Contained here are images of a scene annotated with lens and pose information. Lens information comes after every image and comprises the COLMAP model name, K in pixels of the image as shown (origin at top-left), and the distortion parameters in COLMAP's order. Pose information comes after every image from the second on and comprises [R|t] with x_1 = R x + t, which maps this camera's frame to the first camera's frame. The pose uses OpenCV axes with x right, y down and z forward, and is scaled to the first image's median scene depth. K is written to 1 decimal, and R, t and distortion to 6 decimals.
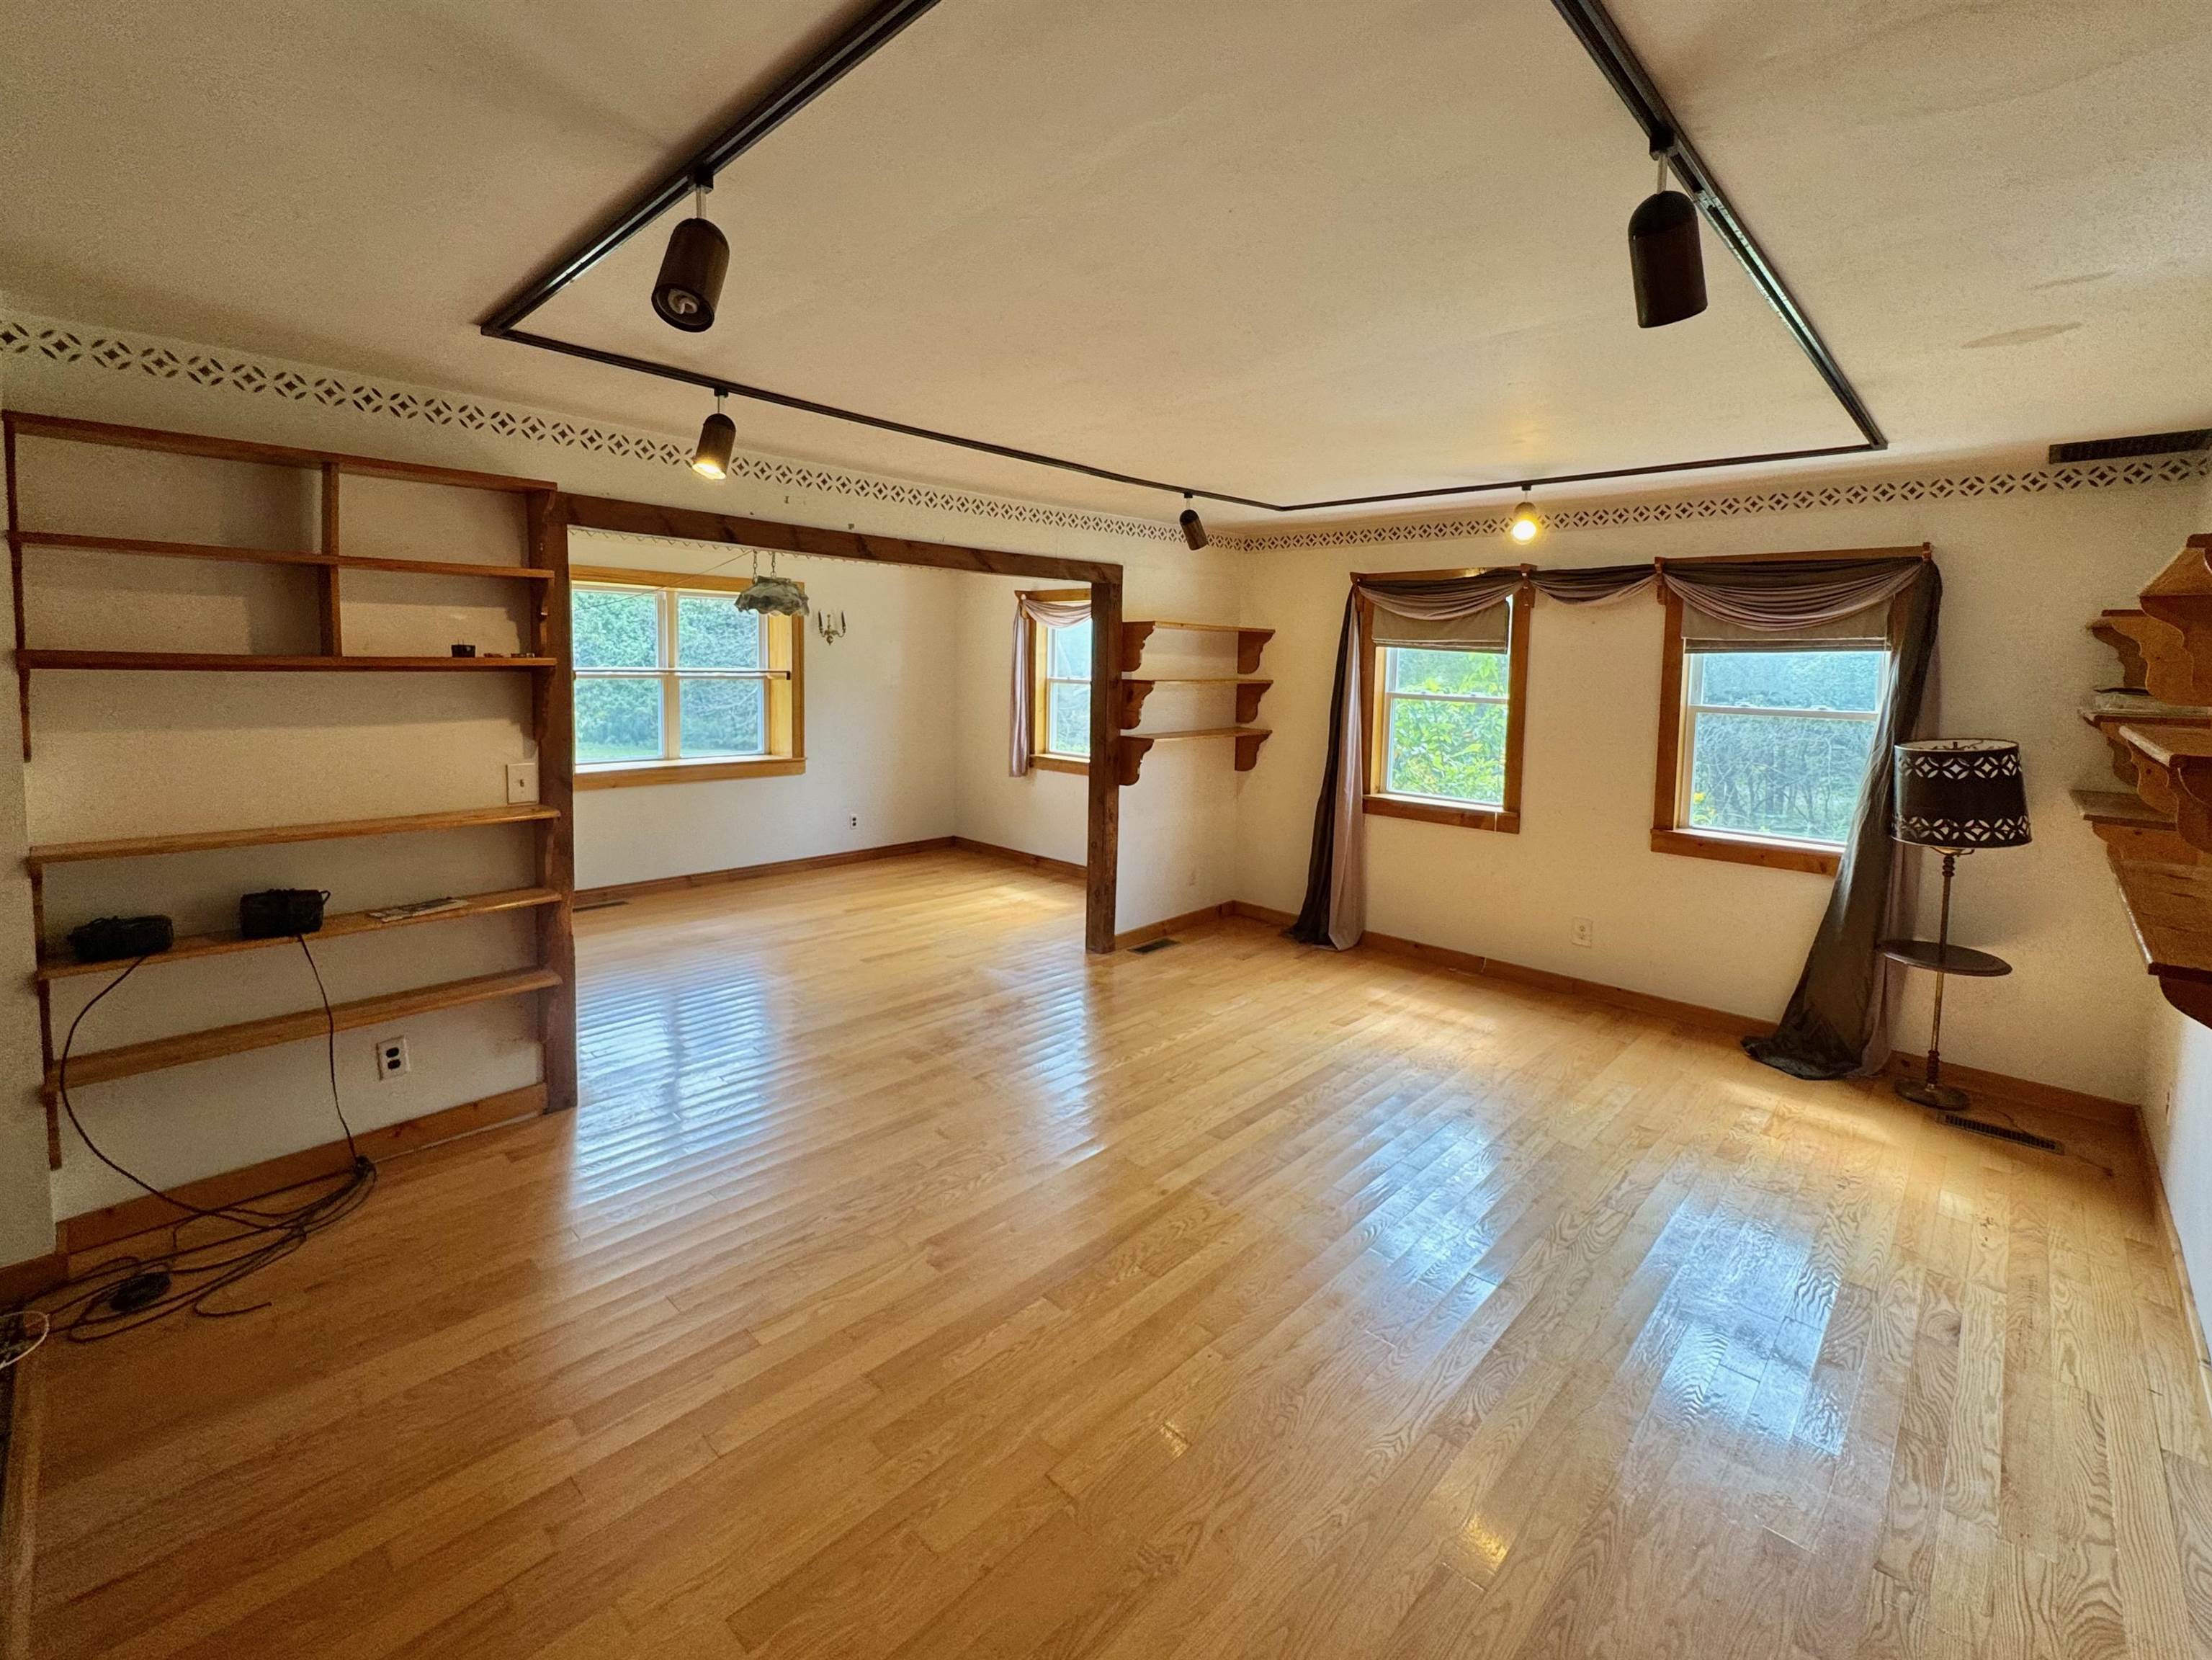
lens RADIAL K [[981.1, 0, 1113.3], [0, 981.1, 816.3], [0, 0, 1]] dist [-0.006493, 0.001309]
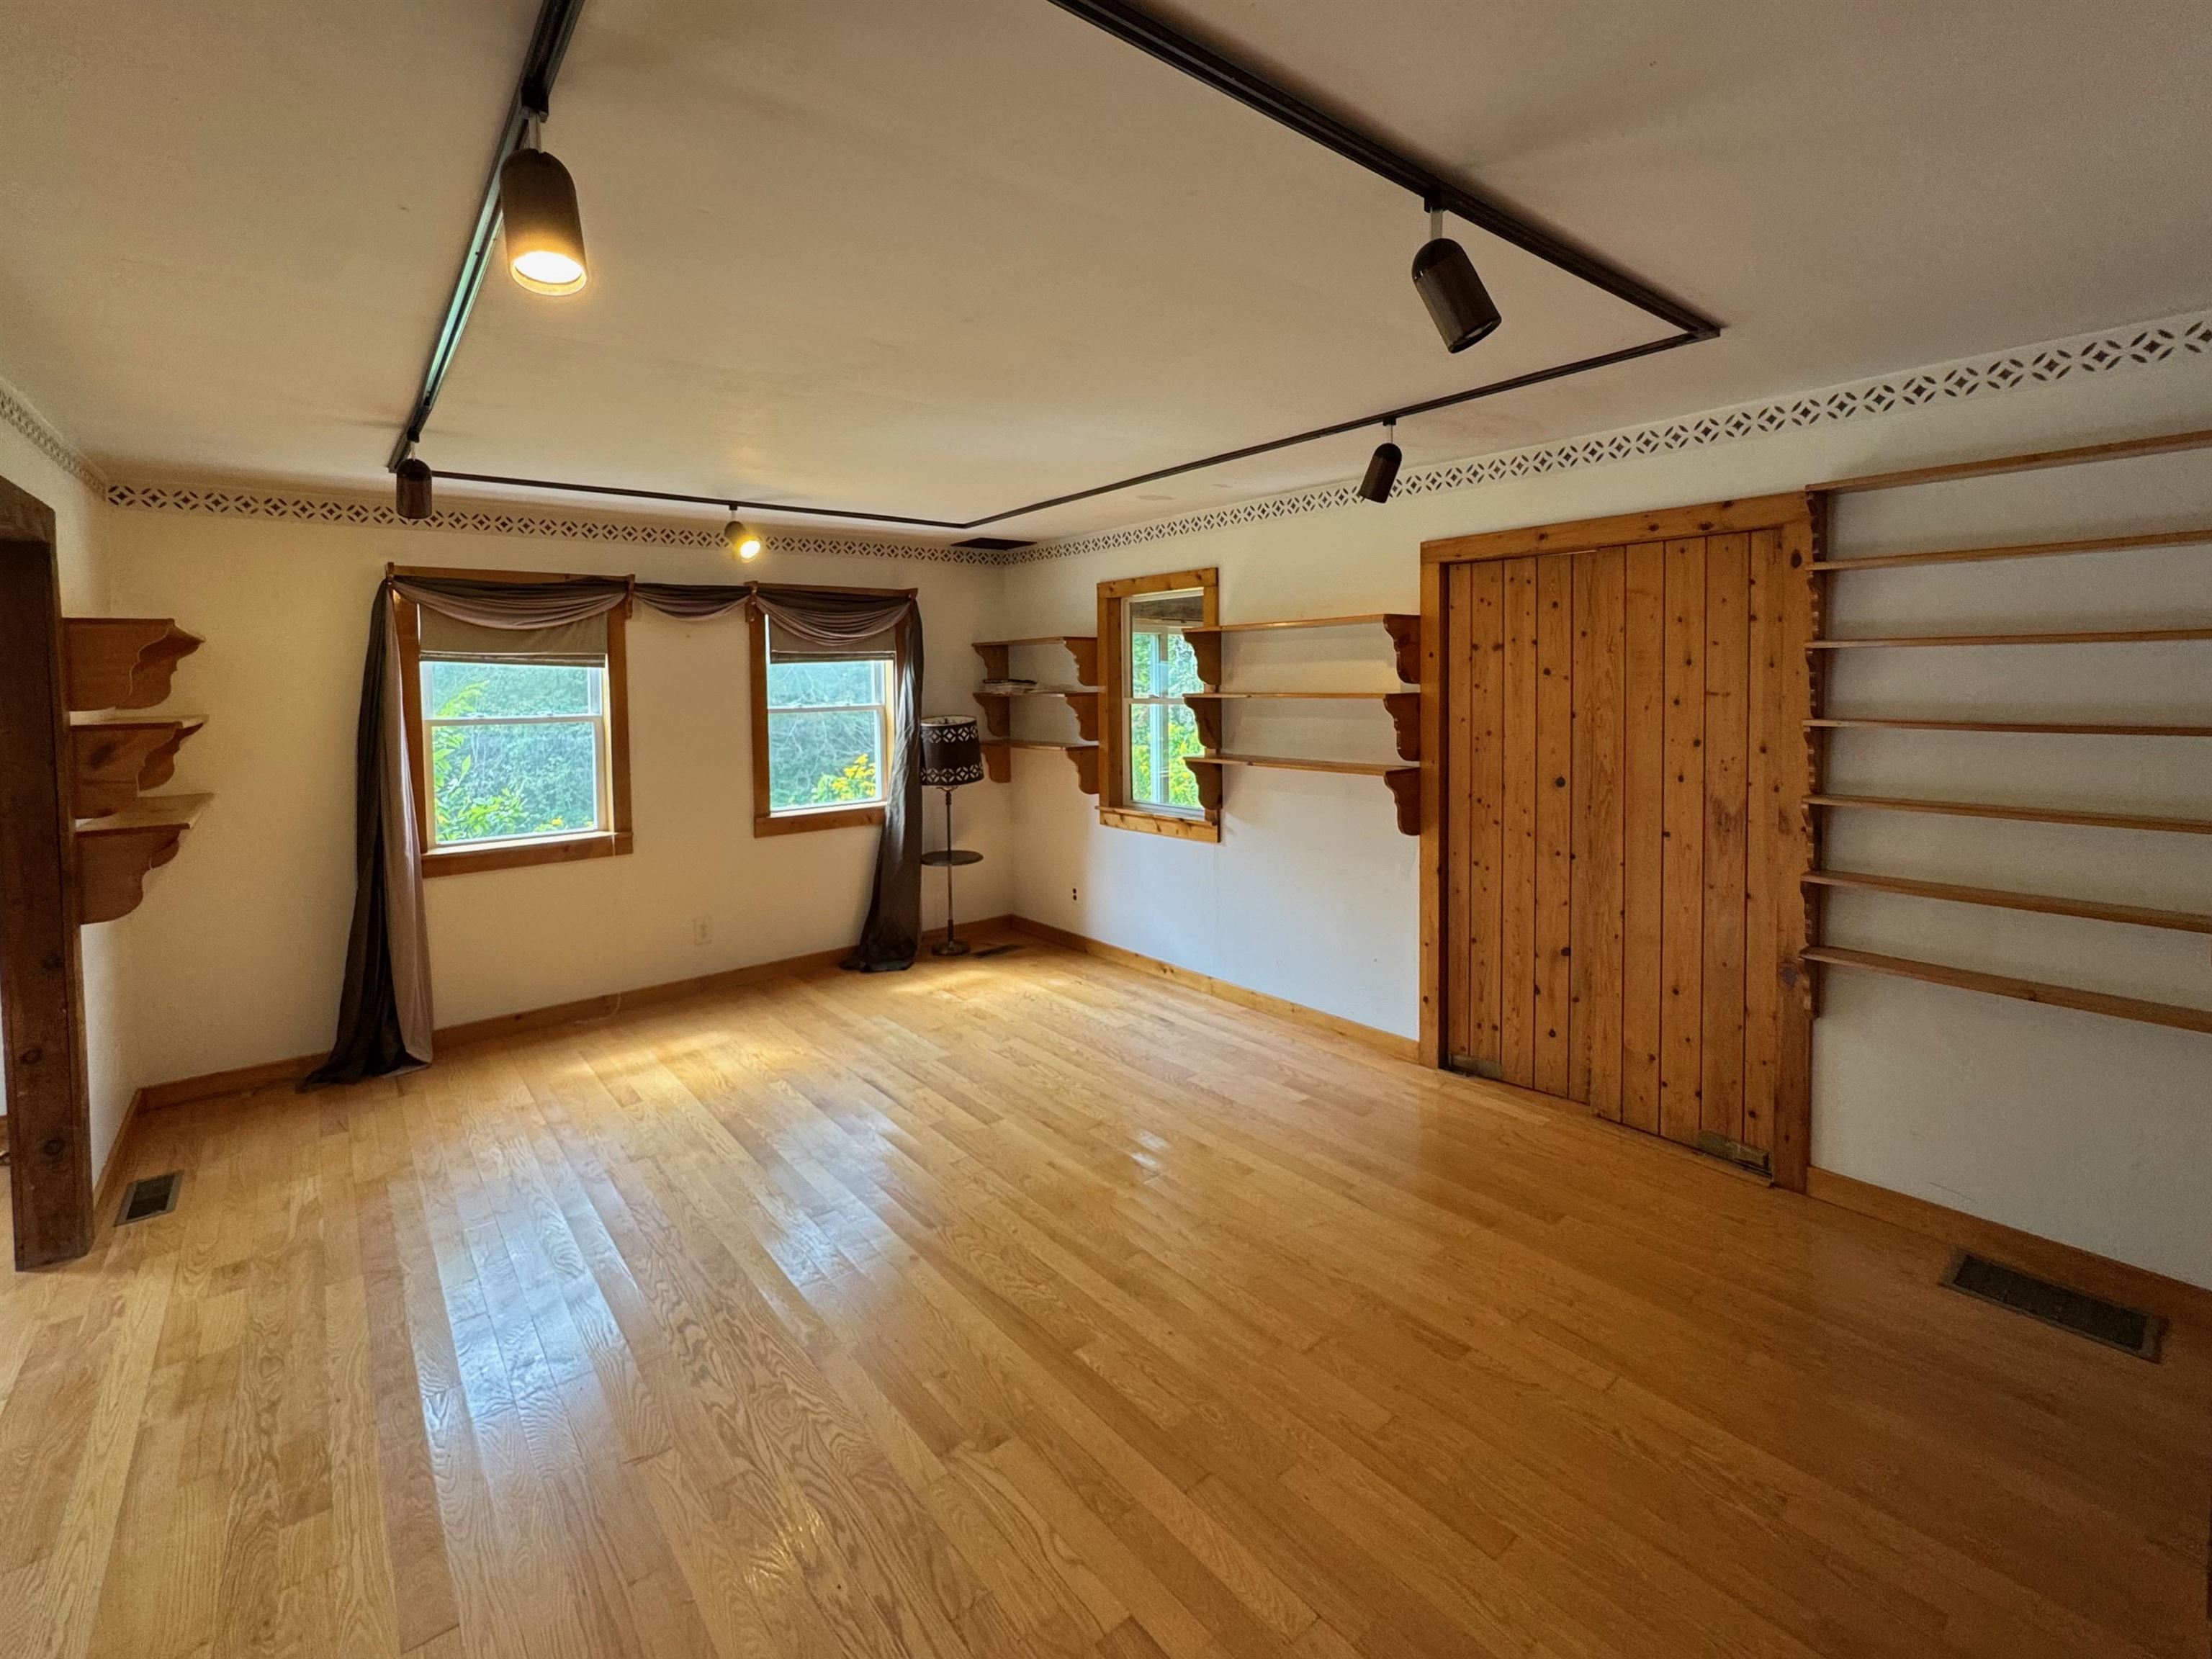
lens RADIAL K [[981.0, 0, 1121.5], [0, 981.0, 818.5], [0, 0, 1]] dist [-0.006493, 0.001309]
pose [[0.098467, -0.162180, 0.981836, -0.548365], [0.175654, 0.973972, 0.143265, -0.079004], [-0.979515, 0.158357, 0.124392, 0.460755]]
